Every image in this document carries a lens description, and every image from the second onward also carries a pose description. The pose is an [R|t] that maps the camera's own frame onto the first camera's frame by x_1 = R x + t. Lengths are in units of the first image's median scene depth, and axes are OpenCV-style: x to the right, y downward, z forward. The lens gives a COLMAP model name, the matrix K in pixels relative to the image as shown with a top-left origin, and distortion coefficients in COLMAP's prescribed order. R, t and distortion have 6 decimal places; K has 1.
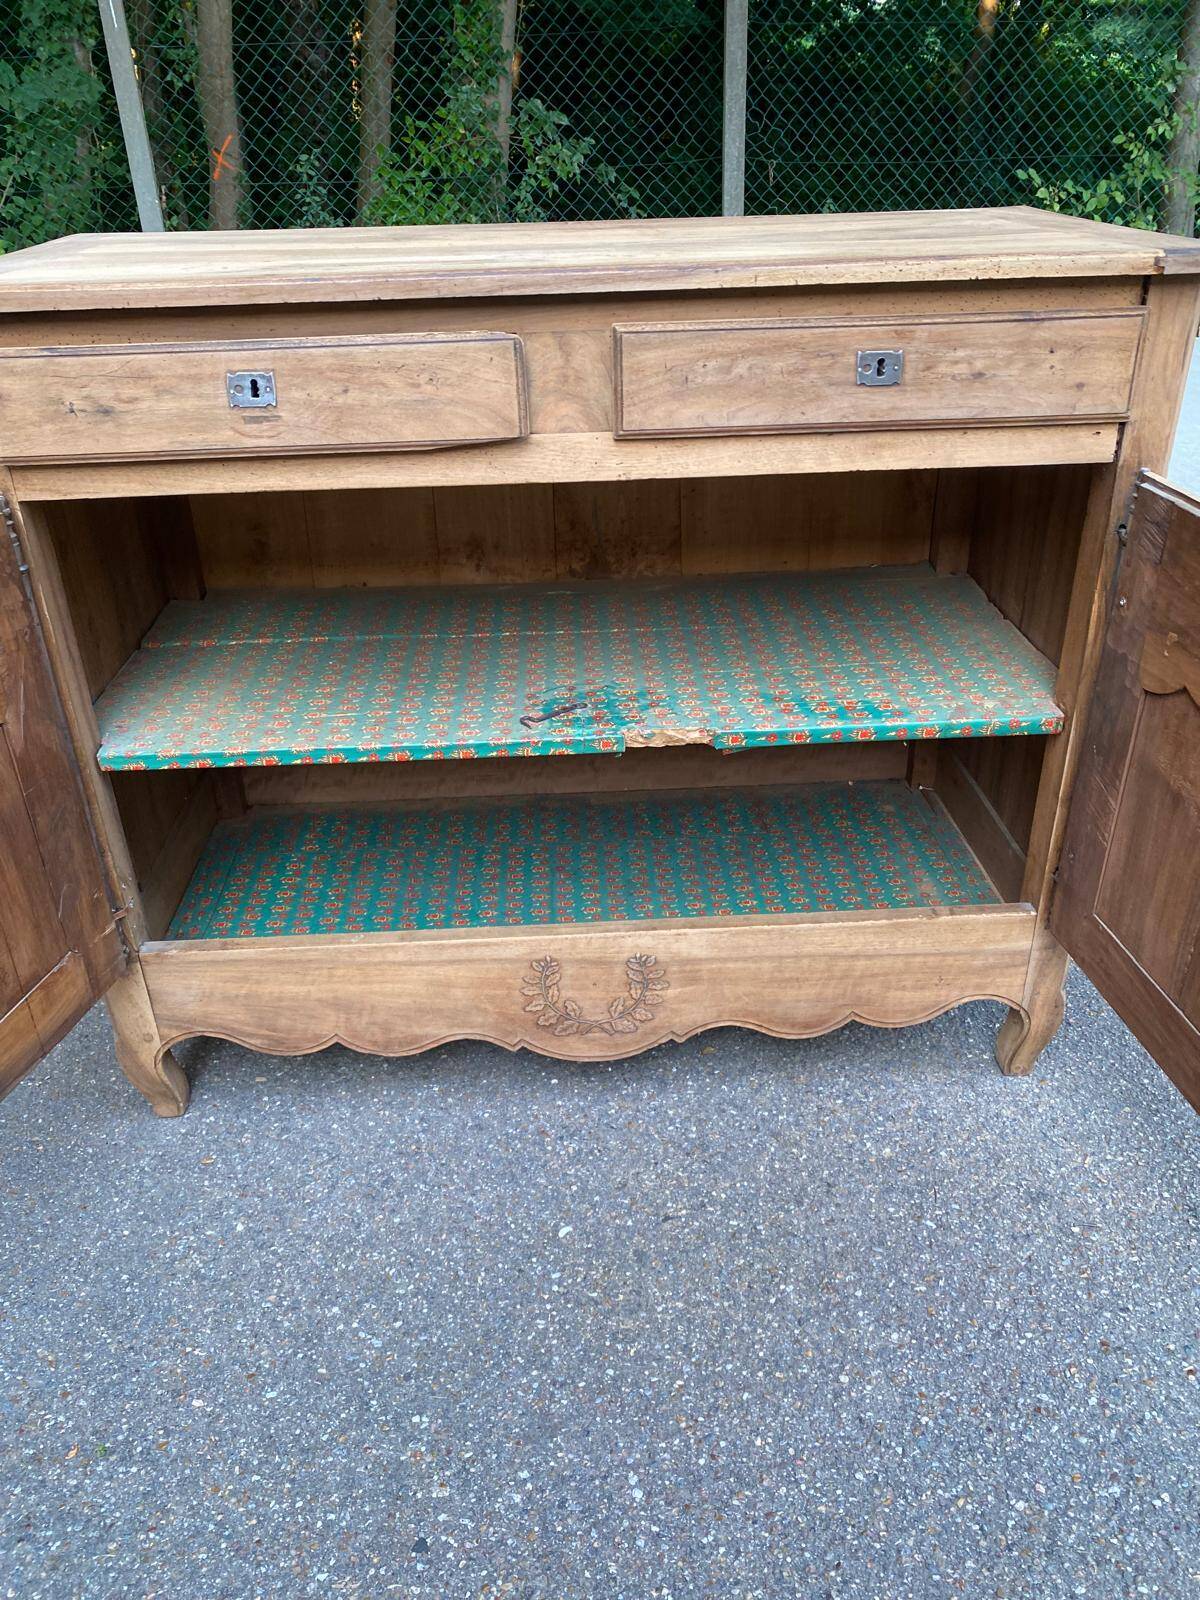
lens RADIAL K [[1237.3, 0, 588.0], [0, 1237.3, 810.3], [0, 0, 1]] dist [0.018311, -0.020485]
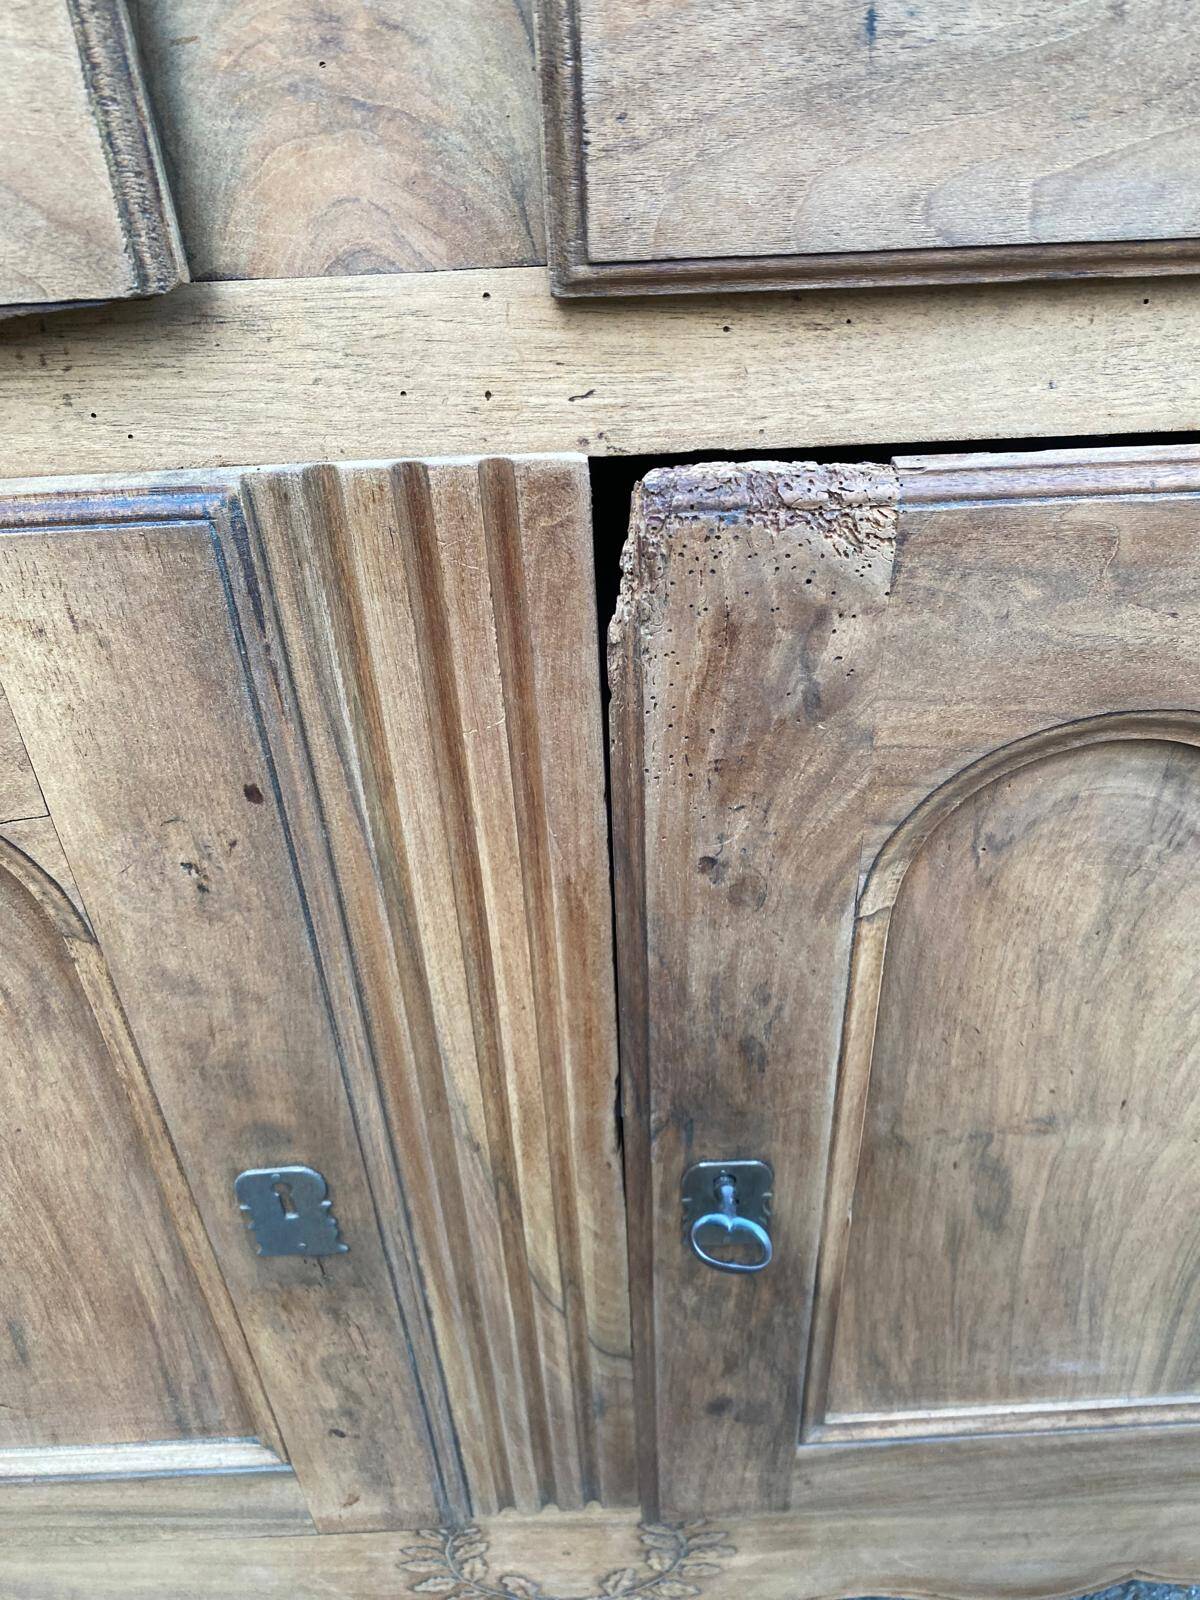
lens RADIAL K [[1258.8, 0, 616.7], [0, 1258.8, 787.6], [0, 0, 1]] dist [0.002372, -0.004402]
pose [[0.999951, -0.002273, -0.009600, 0.028062], [0.003382, 0.993111, 0.117131, -0.184902], [0.009268, -0.117158, 0.993070, 0.589071]]
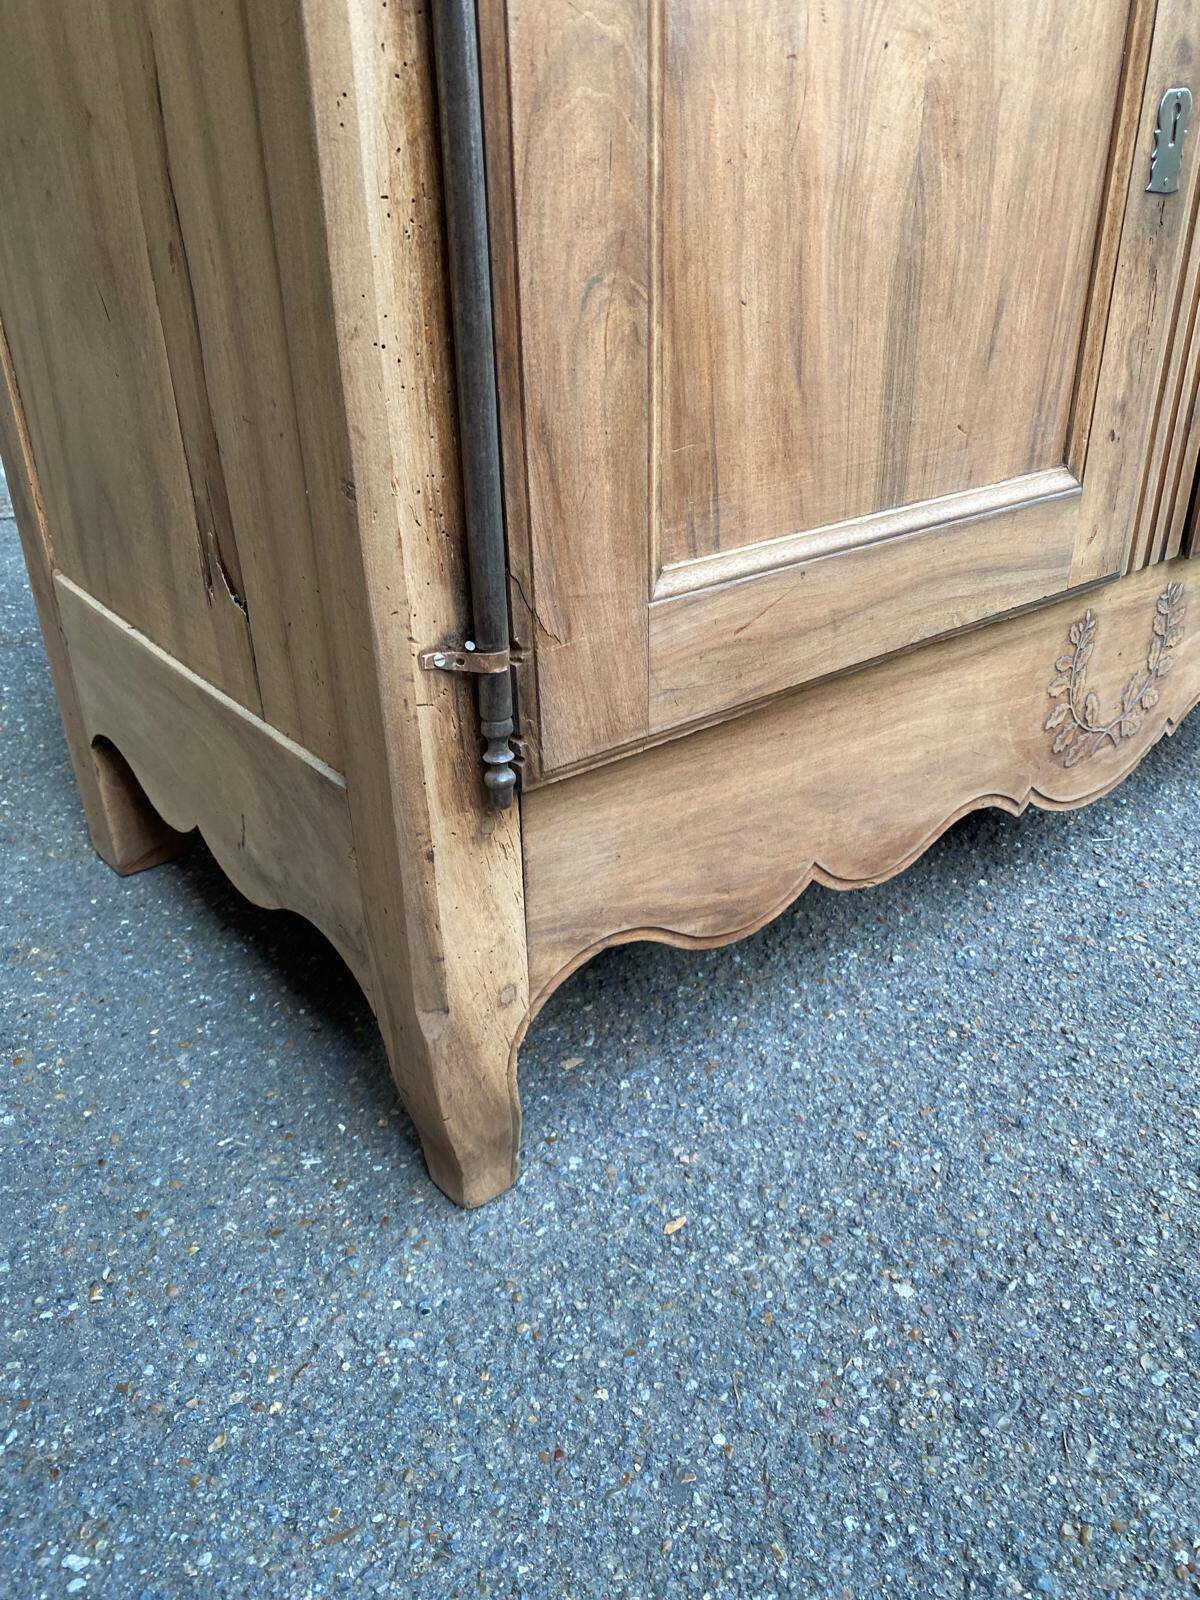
lens RADIAL K [[1237.3, 0, 606.3], [0, 1237.3, 795.9], [0, 0, 1]] dist [0.018311, -0.020485]
pose [[0.796983, -0.253529, 0.548217, -0.547121], [0.285513, 0.957967, 0.027952, 0.119903], [-0.532260, 0.134246, 0.835869, 0.641676]]
